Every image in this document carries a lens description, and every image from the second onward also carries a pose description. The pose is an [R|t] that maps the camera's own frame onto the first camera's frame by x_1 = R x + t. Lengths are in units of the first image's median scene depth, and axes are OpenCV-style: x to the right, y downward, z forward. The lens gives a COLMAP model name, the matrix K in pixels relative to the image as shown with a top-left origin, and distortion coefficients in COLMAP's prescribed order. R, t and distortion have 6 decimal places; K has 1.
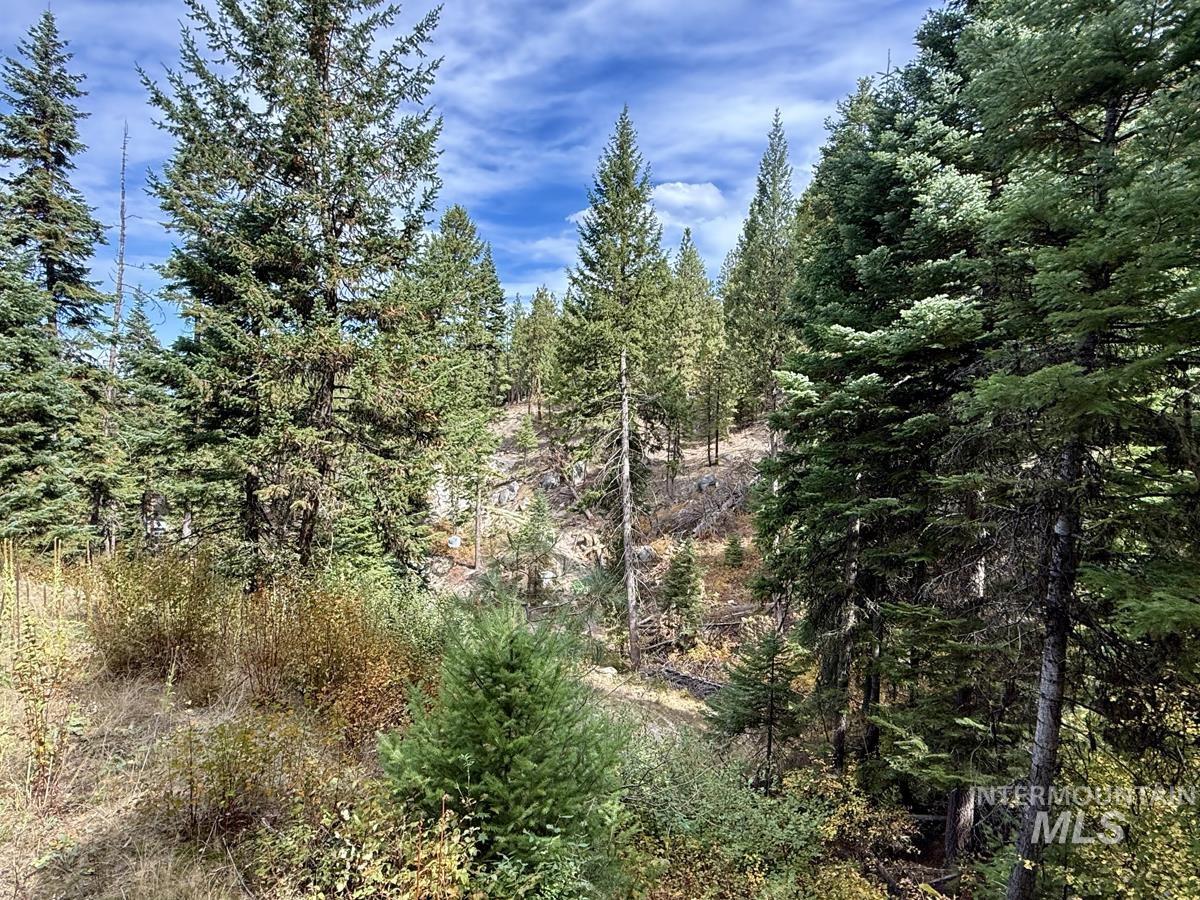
lens RADIAL K [[665.8, 0, 600.0], [0, 665.8, 452.2], [0, 0, 1]] dist [0.002811, 0.000667]
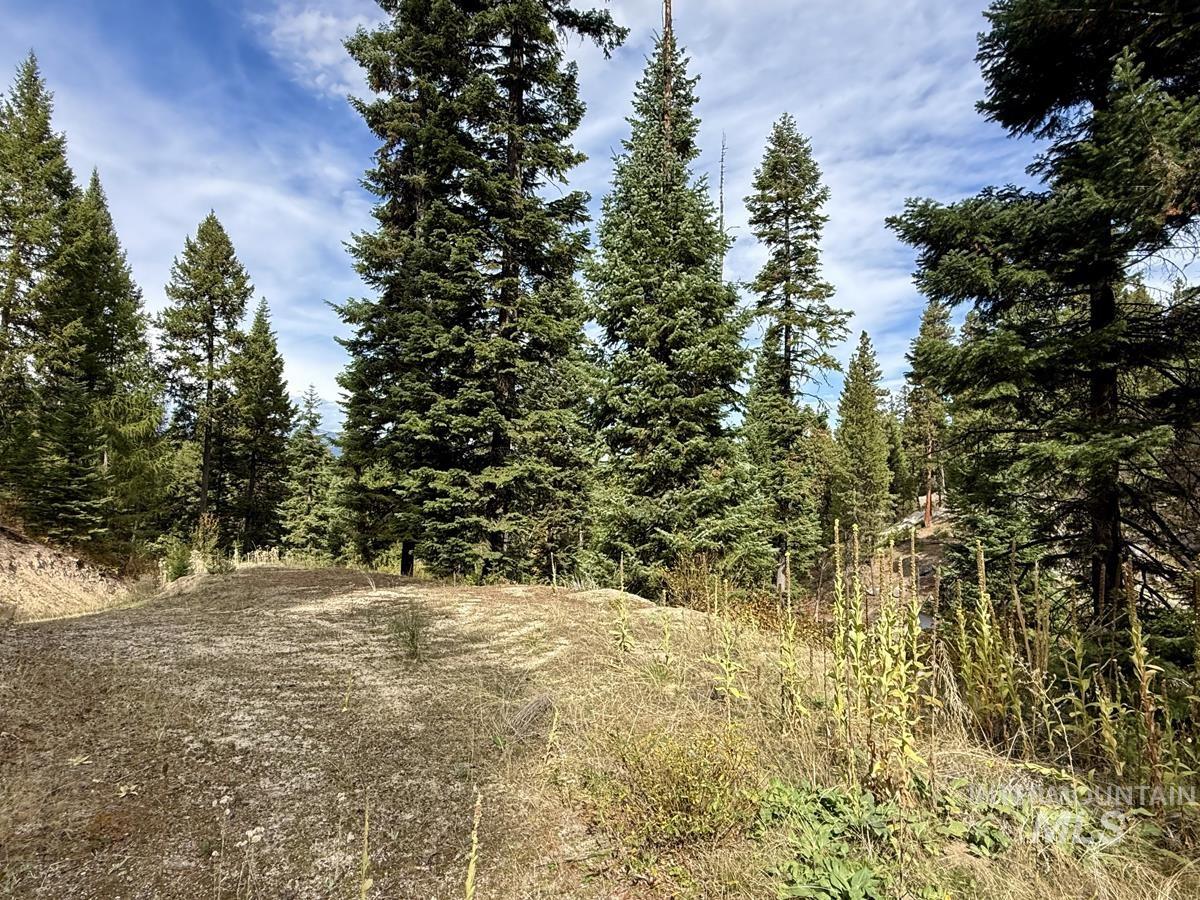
lens RADIAL K [[665.8, 0, 600.6], [0, 665.8, 449.5], [0, 0, 1]] dist [0.002811, 0.000667]
pose [[0.760017, -0.061314, -0.647004, -0.480600], [-0.003497, 0.995140, -0.098413, 0.083306], [0.649894, 0.077058, 0.756109, 0.383618]]
